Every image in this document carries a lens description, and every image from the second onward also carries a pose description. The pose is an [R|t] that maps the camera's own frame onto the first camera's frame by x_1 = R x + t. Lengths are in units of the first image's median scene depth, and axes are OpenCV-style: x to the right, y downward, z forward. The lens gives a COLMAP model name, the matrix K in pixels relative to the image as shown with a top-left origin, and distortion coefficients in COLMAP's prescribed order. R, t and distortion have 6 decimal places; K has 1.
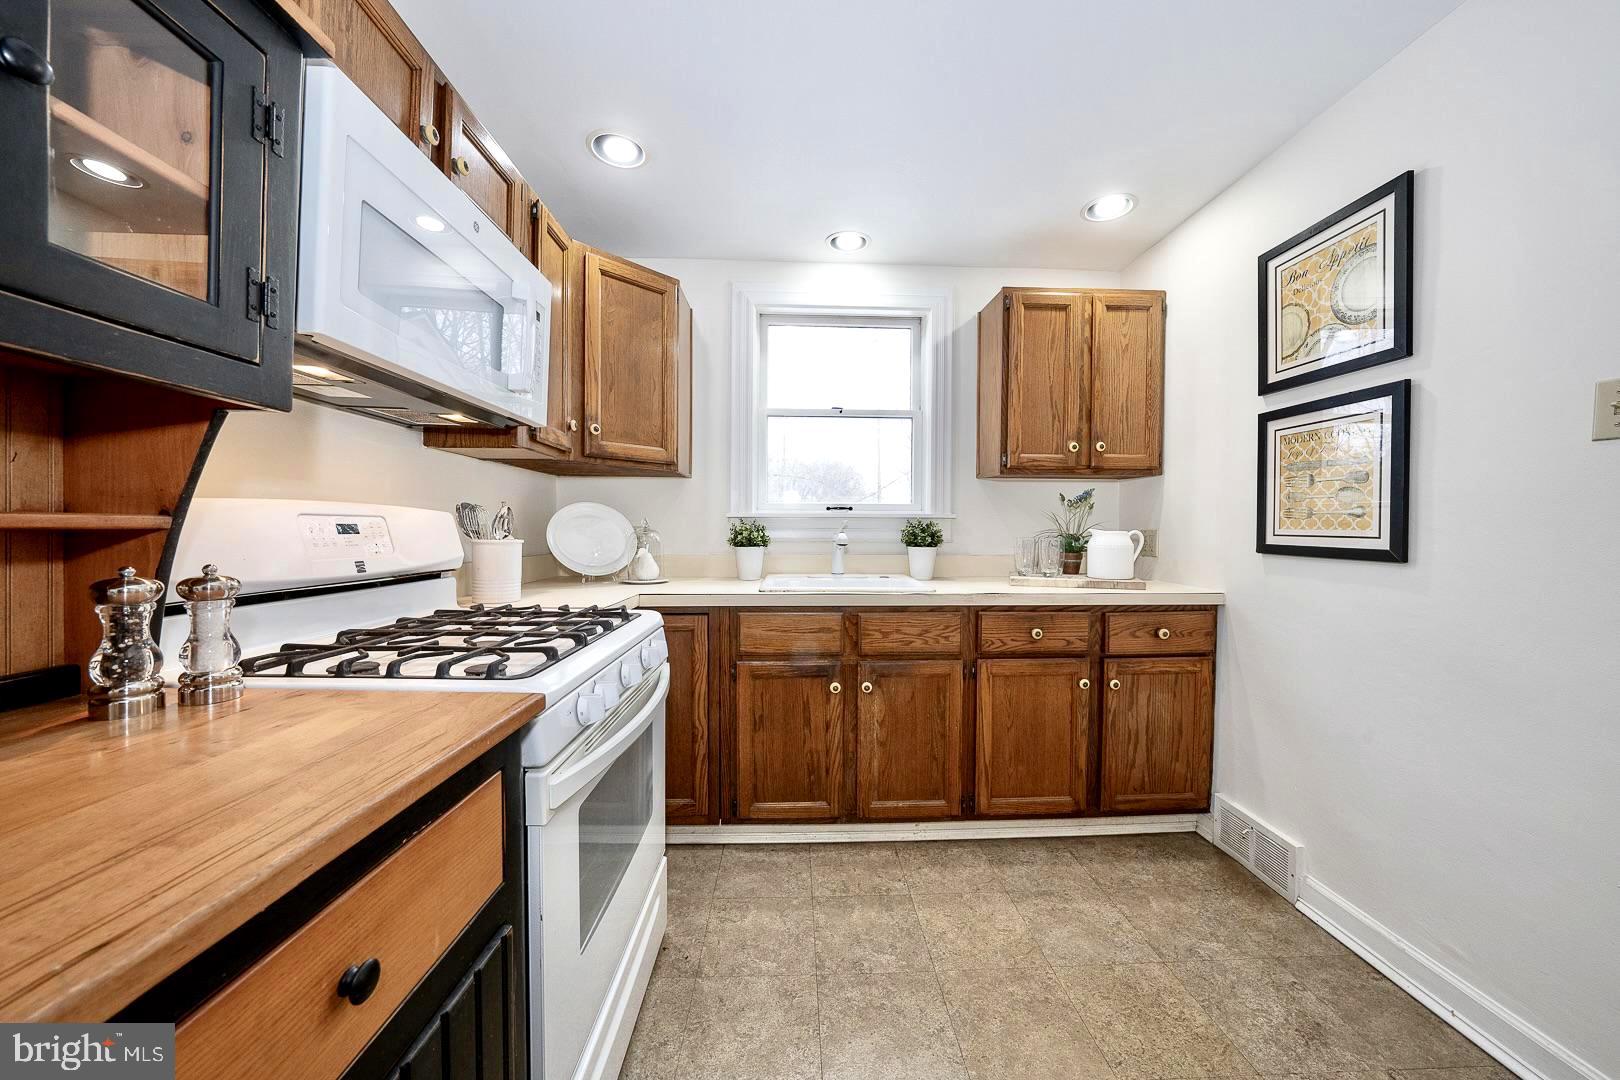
lens RADIAL K [[557.9, 0, 814.1], [0, 557.9, 538.0], [0, 0, 1]] dist [-0.030026, 0.006828]
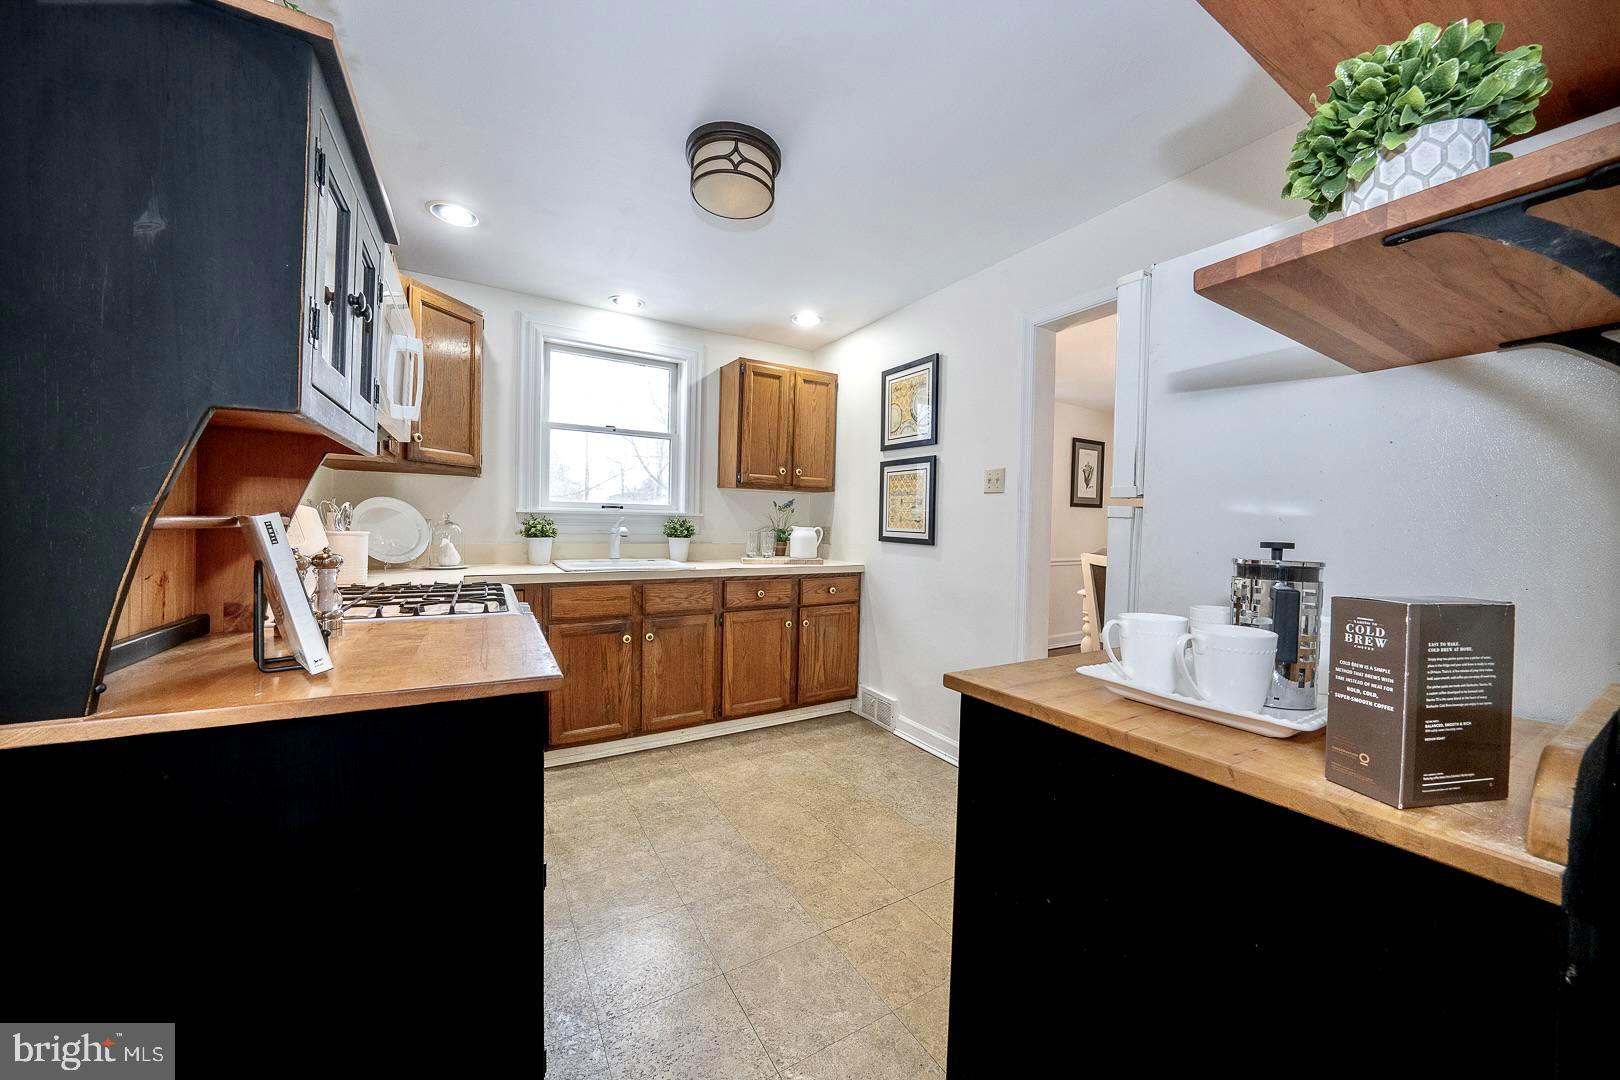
lens RADIAL K [[557.9, 0, 814.1], [0, 557.9, 538.0], [0, 0, 1]] dist [-0.030026, 0.006828]
pose [[0.874803, 0.000193, 0.484478, -0.218648], [-0.008058, 0.999867, 0.014153, -0.005968], [-0.484411, -0.016285, 0.874689, -0.423101]]
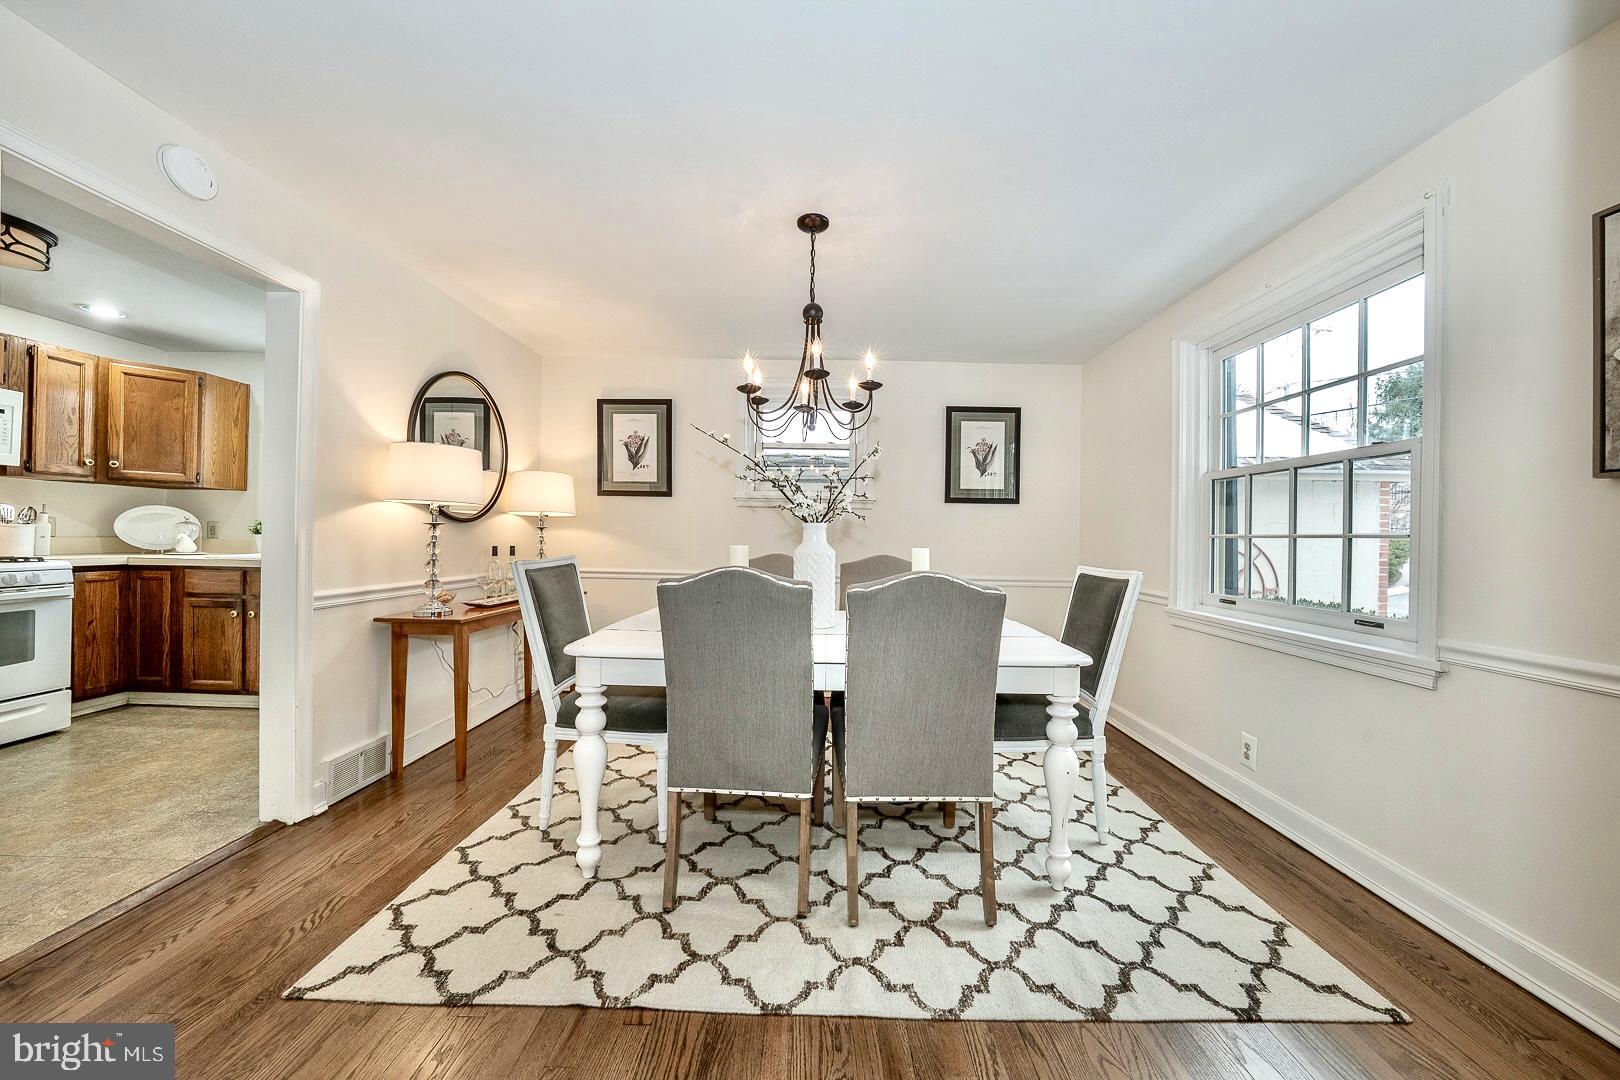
lens RADIAL K [[557.9, 0, 814.1], [0, 557.9, 538.0], [0, 0, 1]] dist [-0.030026, 0.006828]
pose [[0.999132, 0.015780, -0.038550, 1.854940], [-0.016391, 0.999744, -0.015584, 0.028537], [0.038294, 0.016203, 0.999135, -0.609552]]
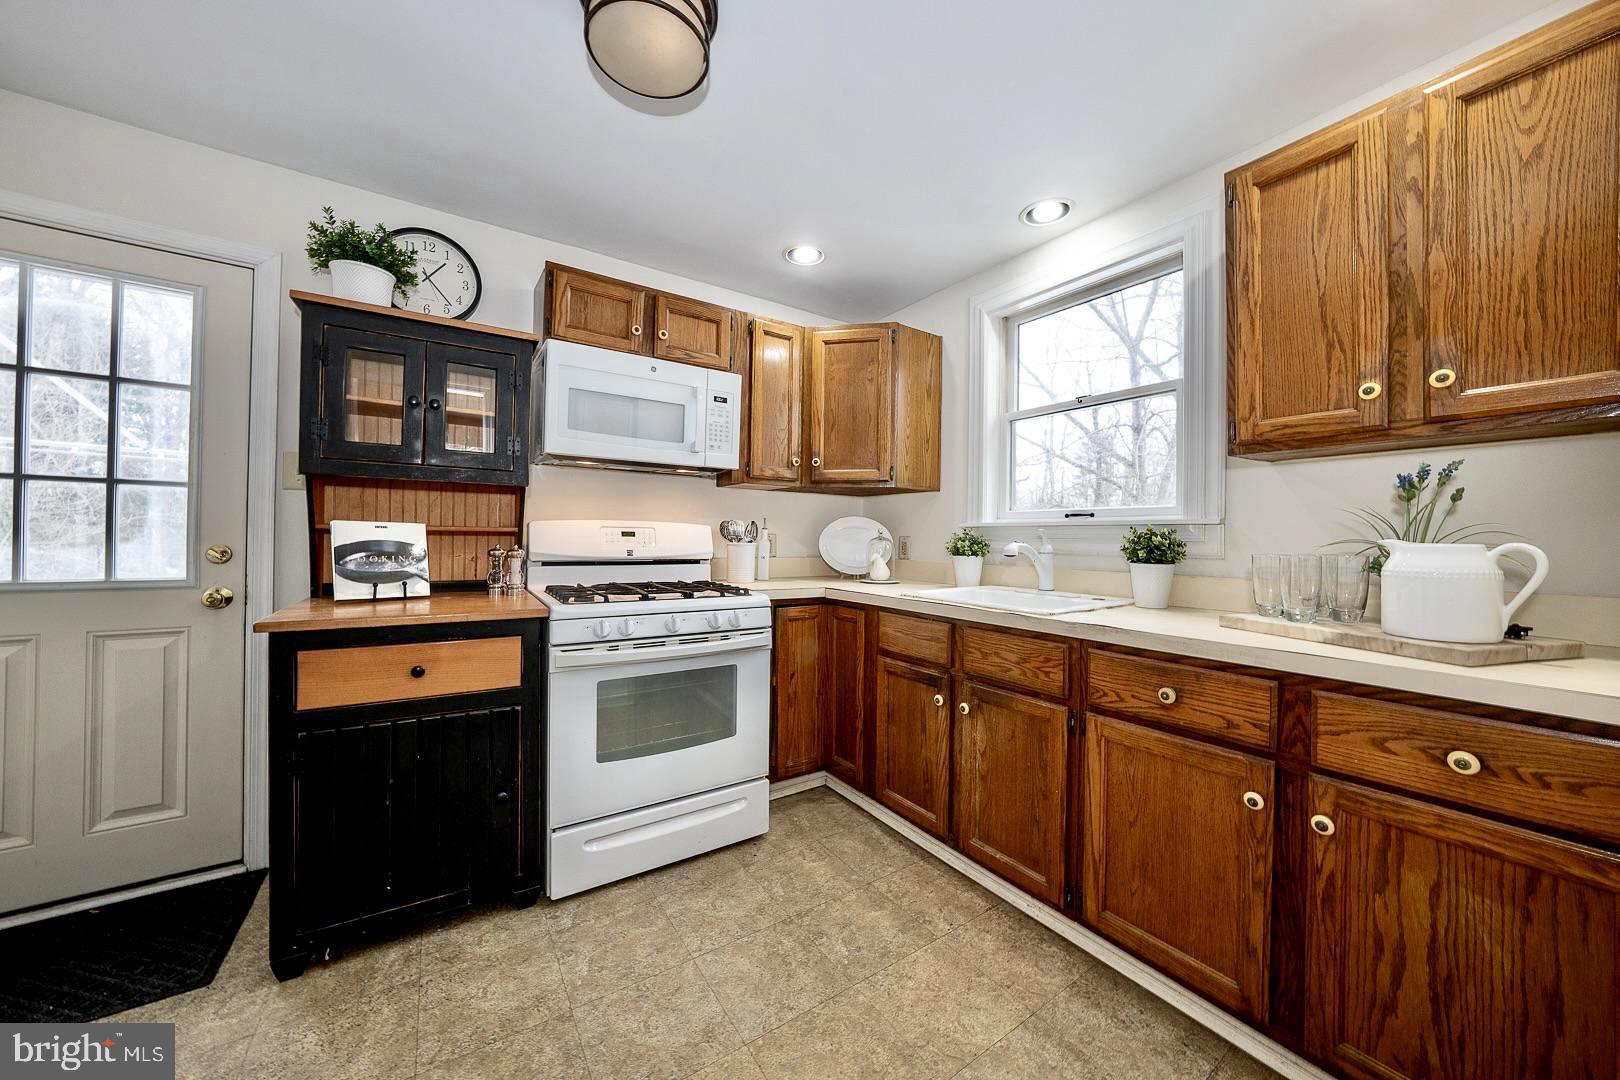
lens RADIAL K [[557.9, 0, 814.1], [0, 557.9, 538.0], [0, 0, 1]] dist [-0.030026, 0.006828]
pose [[0.531326, 0.002790, -0.847163, 0.725339], [-0.025888, 0.999581, -0.012944, 0.003827], [0.846772, 0.028809, 0.531175, 0.283931]]
